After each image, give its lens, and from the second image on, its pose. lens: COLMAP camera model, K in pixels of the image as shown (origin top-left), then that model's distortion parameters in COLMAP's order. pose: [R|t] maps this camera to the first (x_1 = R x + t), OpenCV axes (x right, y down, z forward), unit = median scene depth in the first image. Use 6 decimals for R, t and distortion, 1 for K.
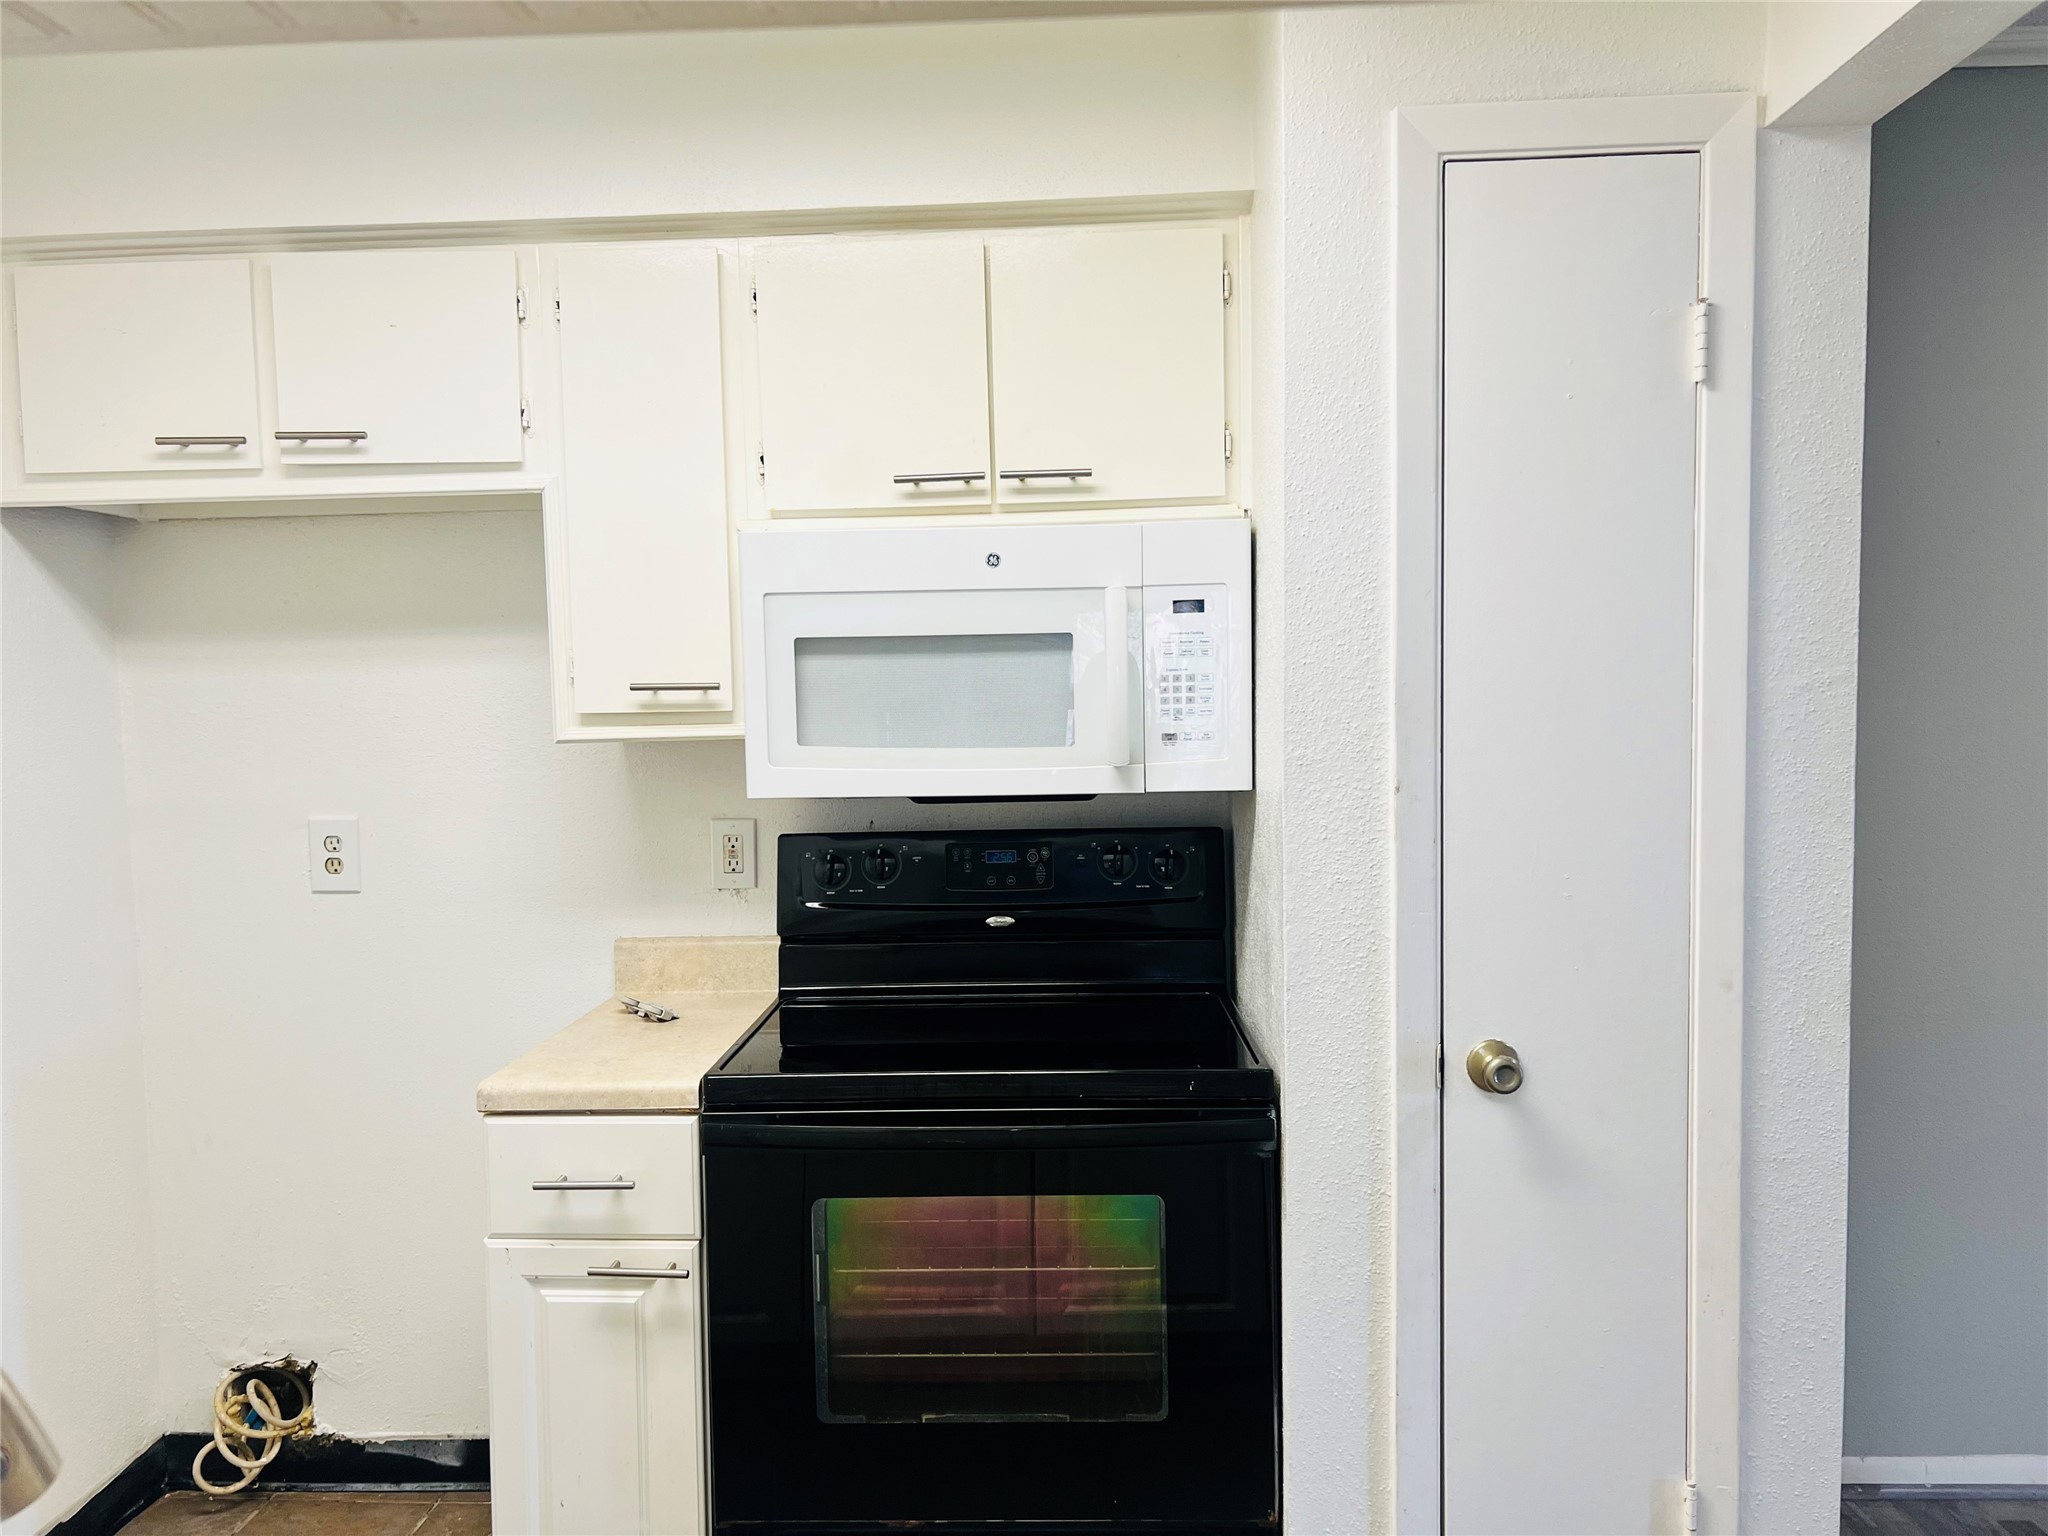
lens RADIAL K [[1547.8, 0, 1023.6], [0, 1547.8, 766.1], [0, 0, 1]] dist [0.011201, -0.000410]
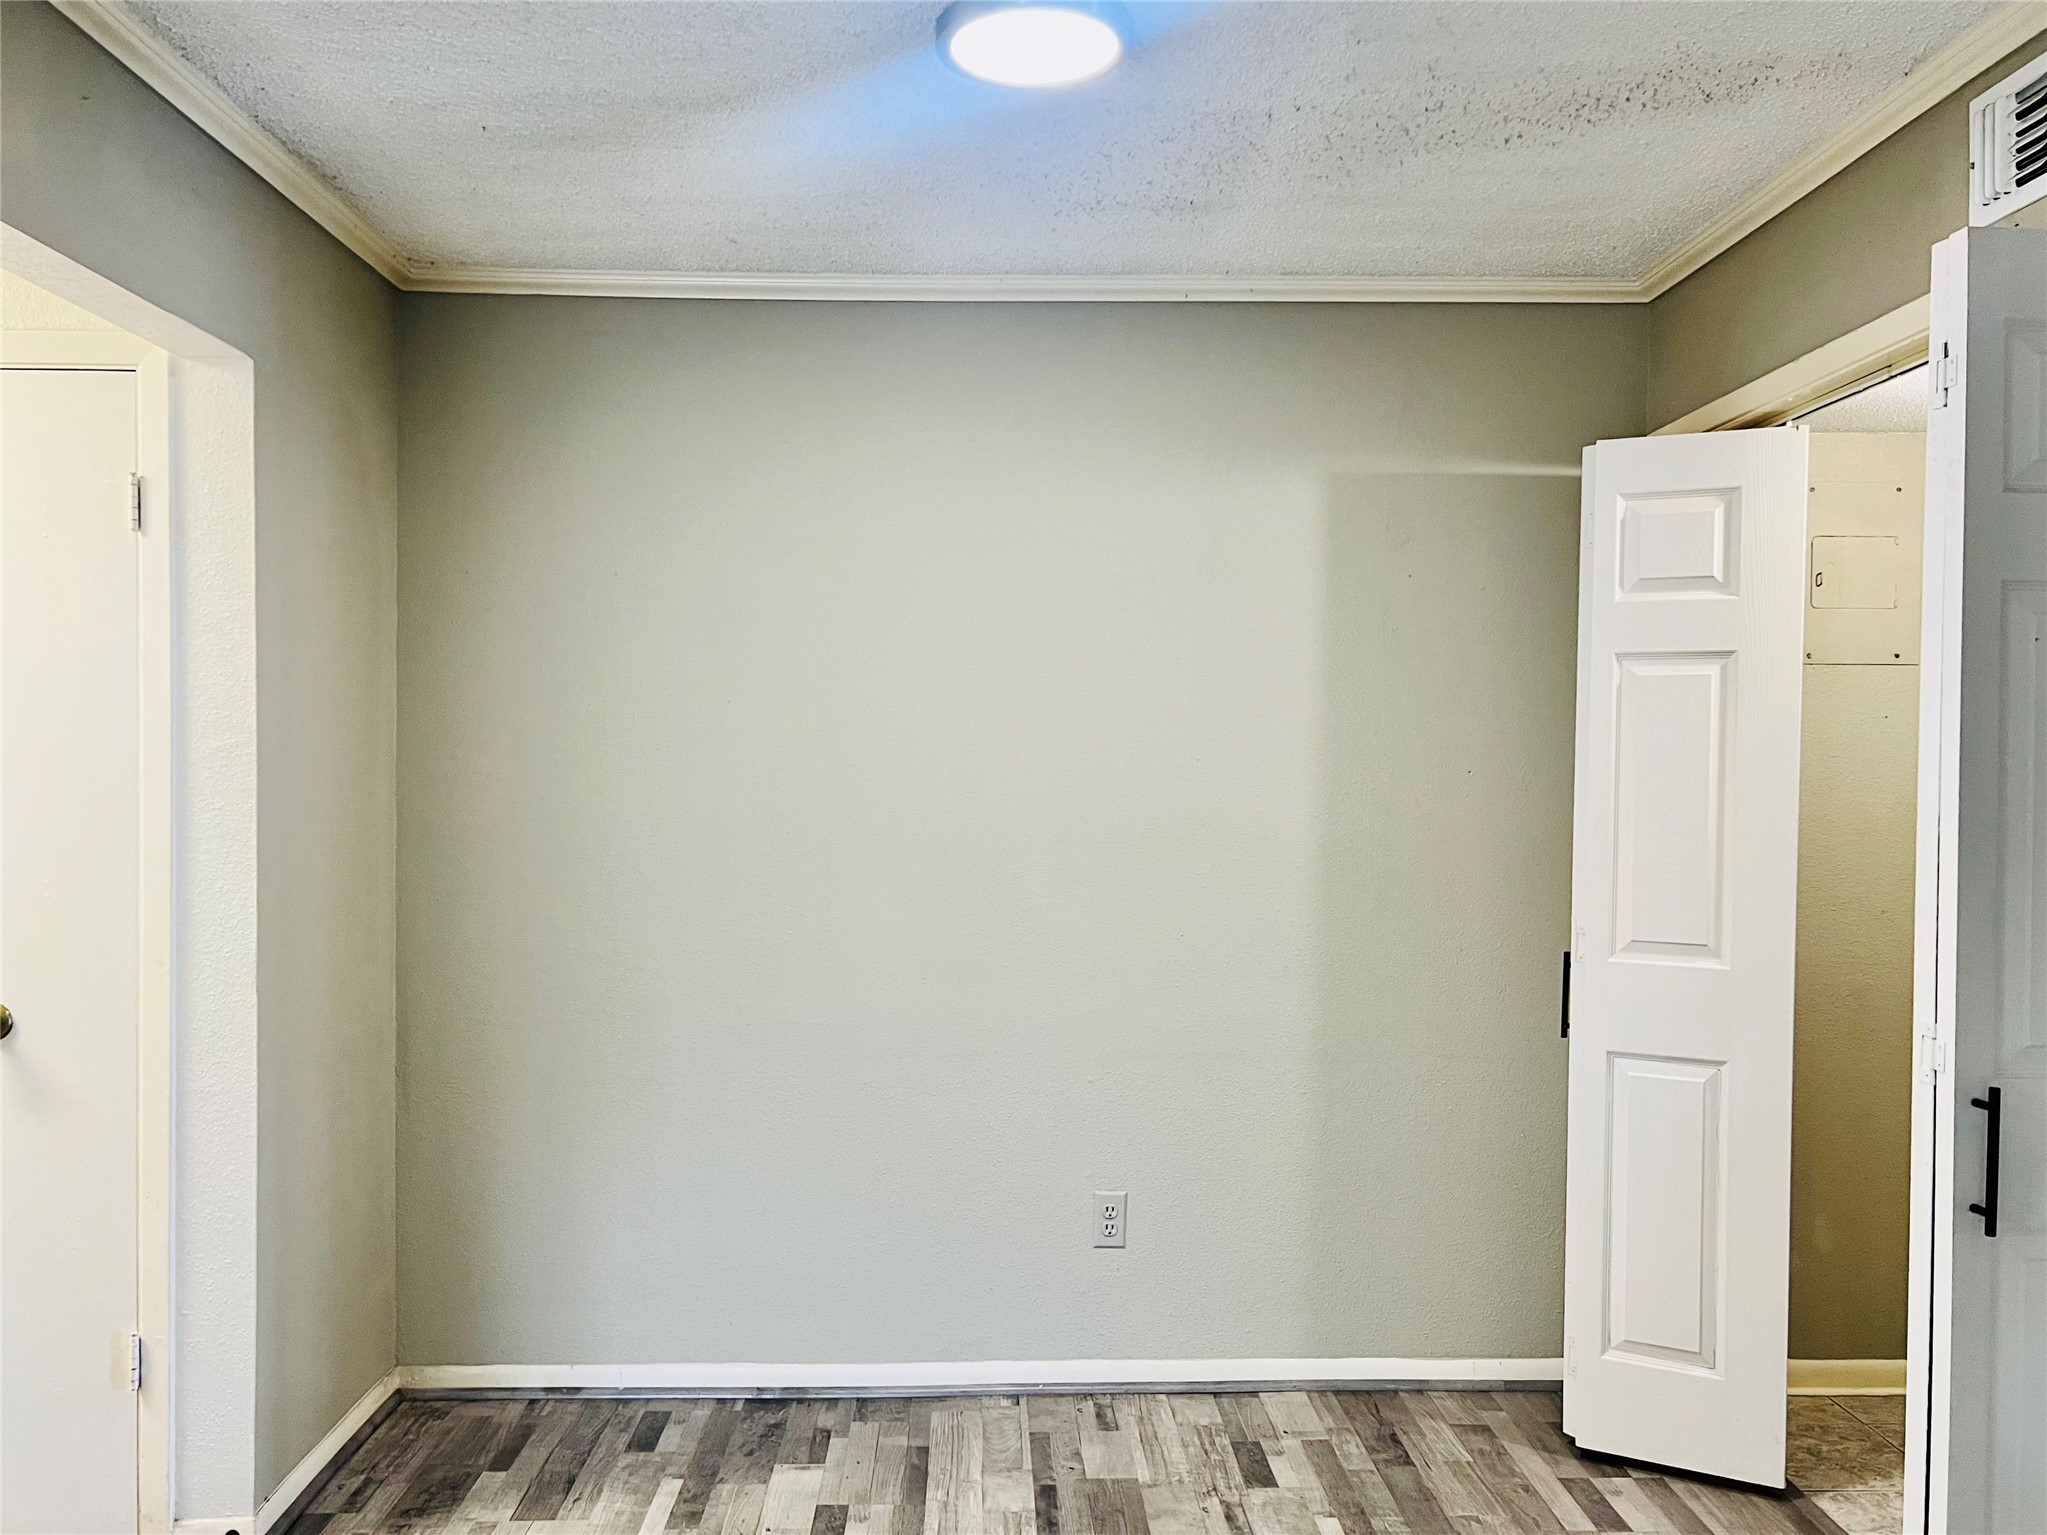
lens RADIAL K [[1547.0, 0, 1023.7], [0, 1547.0, 770.3], [0, 0, 1]] dist [0.011201, -0.000410]
pose [[0.996803, 0.025658, 0.075671, 1.109674], [-0.020910, 0.997802, -0.062884, 0.041727], [-0.077119, 0.061101, 0.995148, -0.444841]]
